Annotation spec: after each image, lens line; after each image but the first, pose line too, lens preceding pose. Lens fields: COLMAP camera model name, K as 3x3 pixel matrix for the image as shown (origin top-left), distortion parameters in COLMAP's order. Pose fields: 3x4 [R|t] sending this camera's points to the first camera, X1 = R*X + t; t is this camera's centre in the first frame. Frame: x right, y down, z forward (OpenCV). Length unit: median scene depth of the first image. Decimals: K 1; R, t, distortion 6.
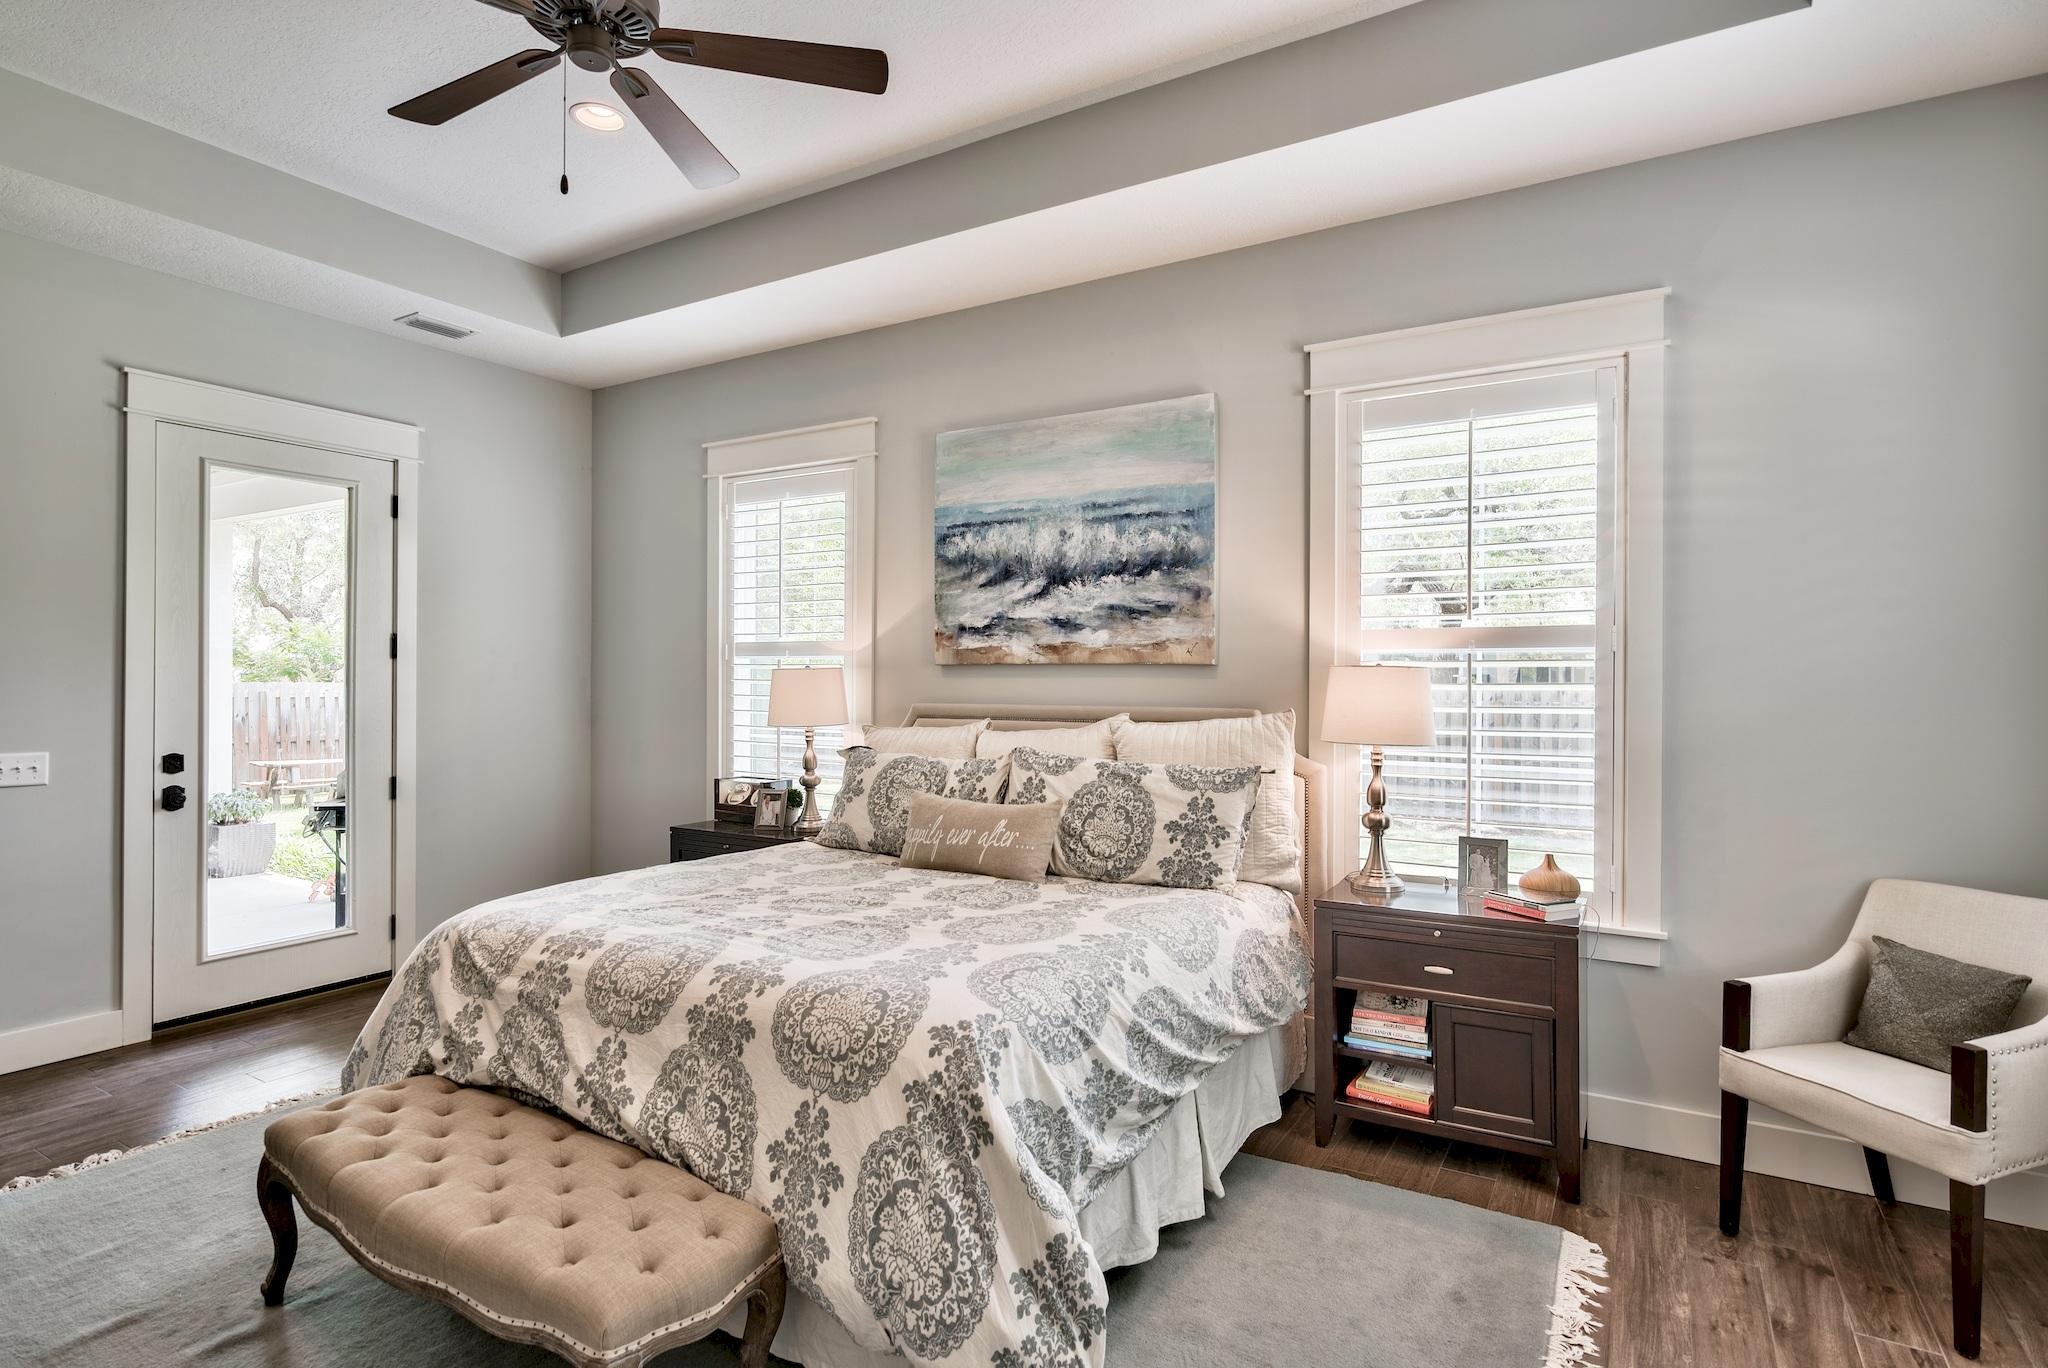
lens RADIAL K [[1024.0, 0, 1022.6], [0, 1024.0, 676.0], [0, 0, 1]] dist [-0.001252, -0.000114]
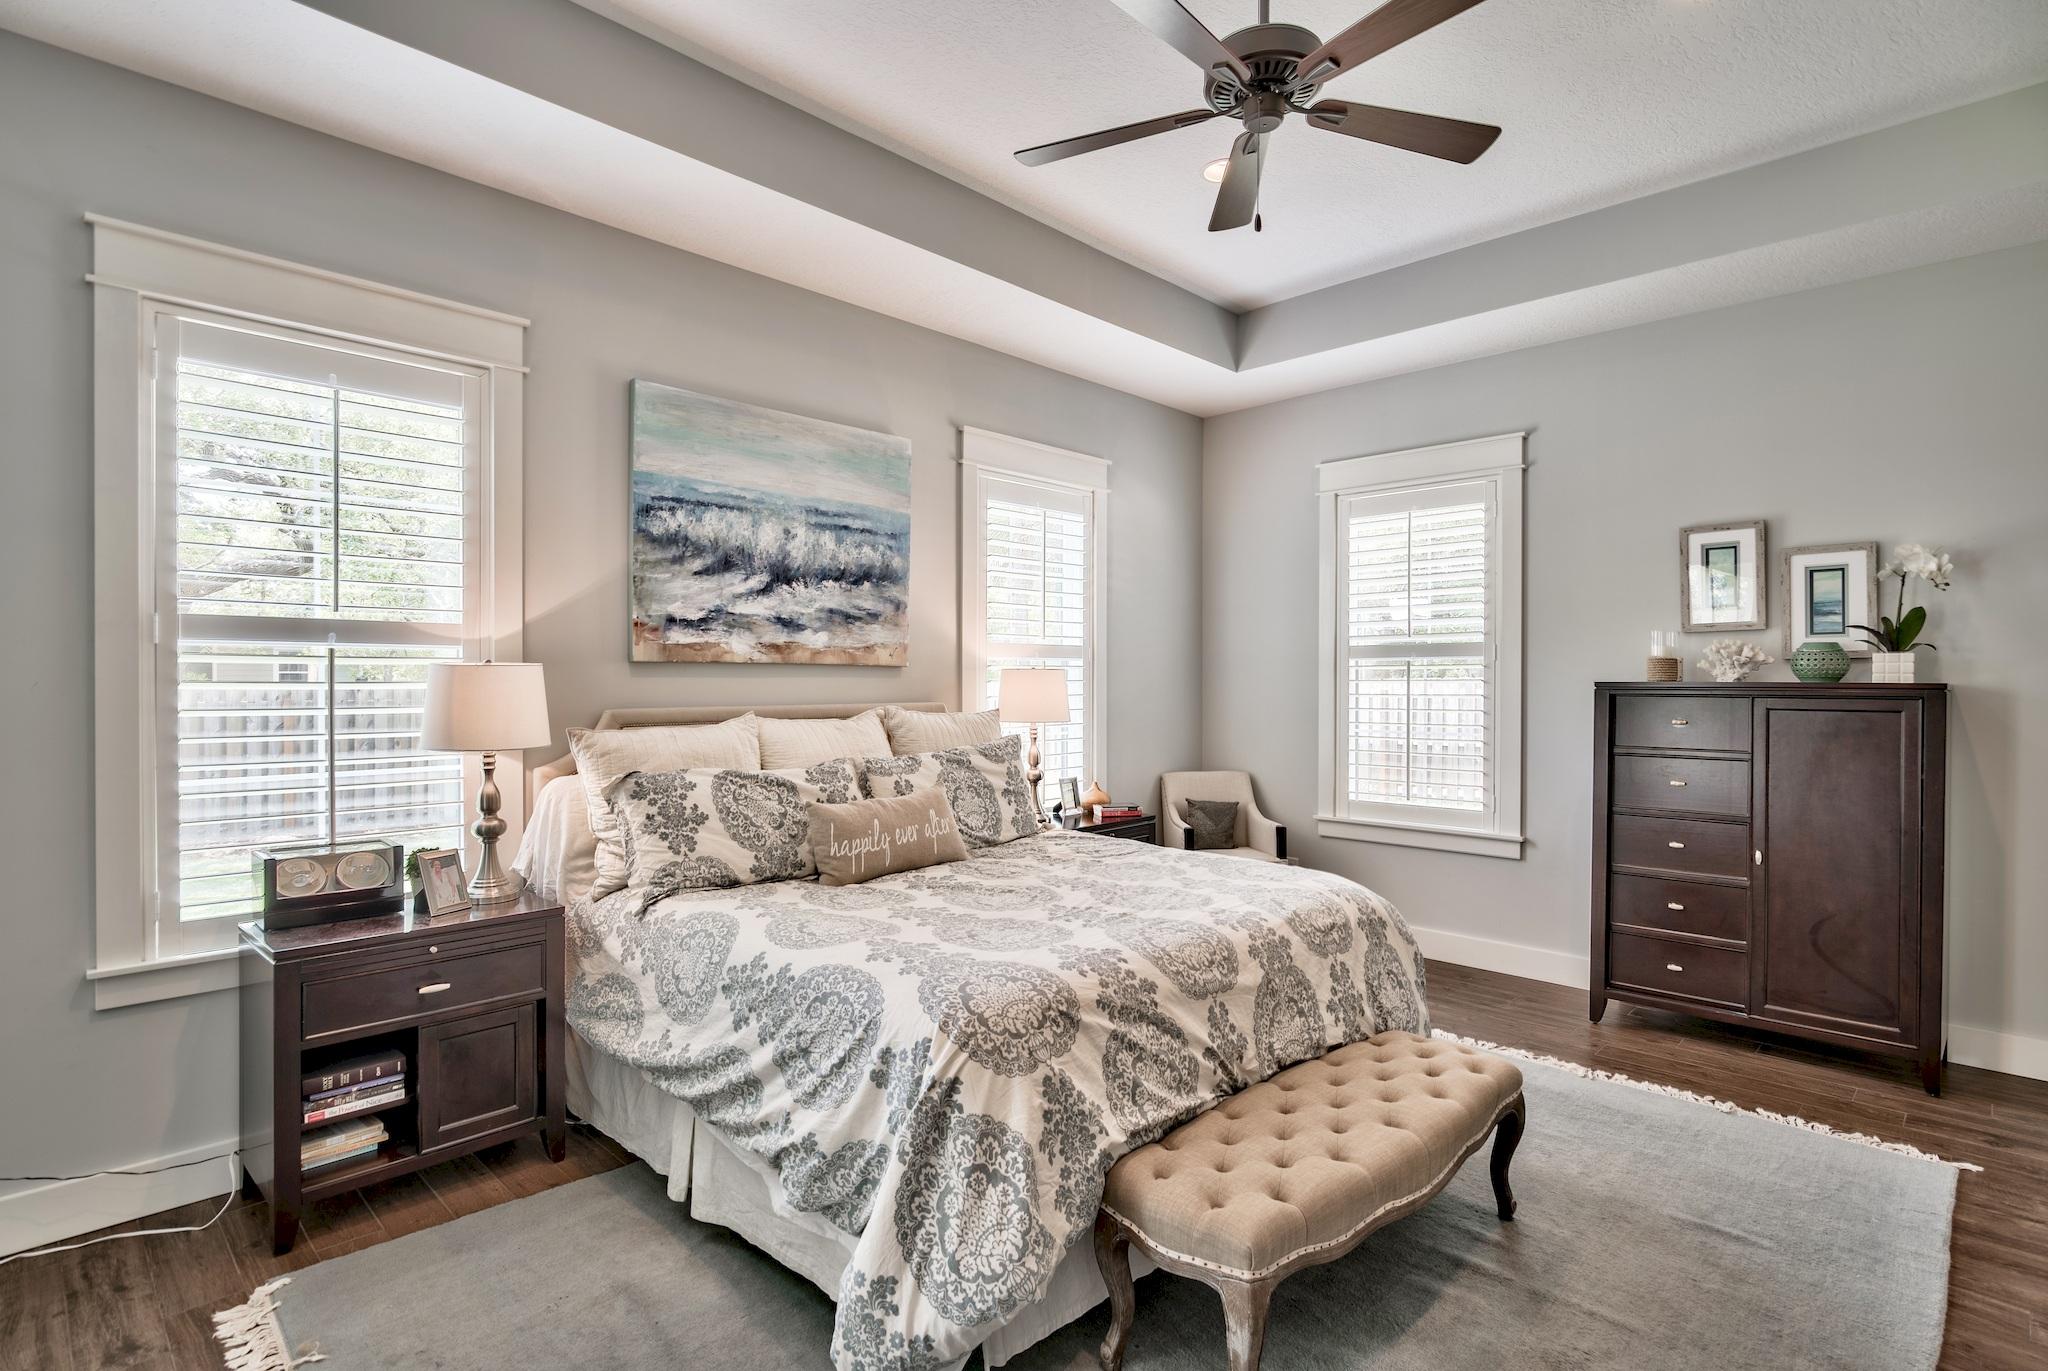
lens RADIAL K [[1047.3, 0, 1021.2], [0, 1047.3, 683.0], [0, 0, 1]] dist [0.030438, -0.000110]
pose [[0.230999, -0.005389, 0.972939, -0.895059], [-0.003955, 0.999971, 0.006478, -0.000451], [-0.972946, -0.005345, 0.230971, 0.541582]]
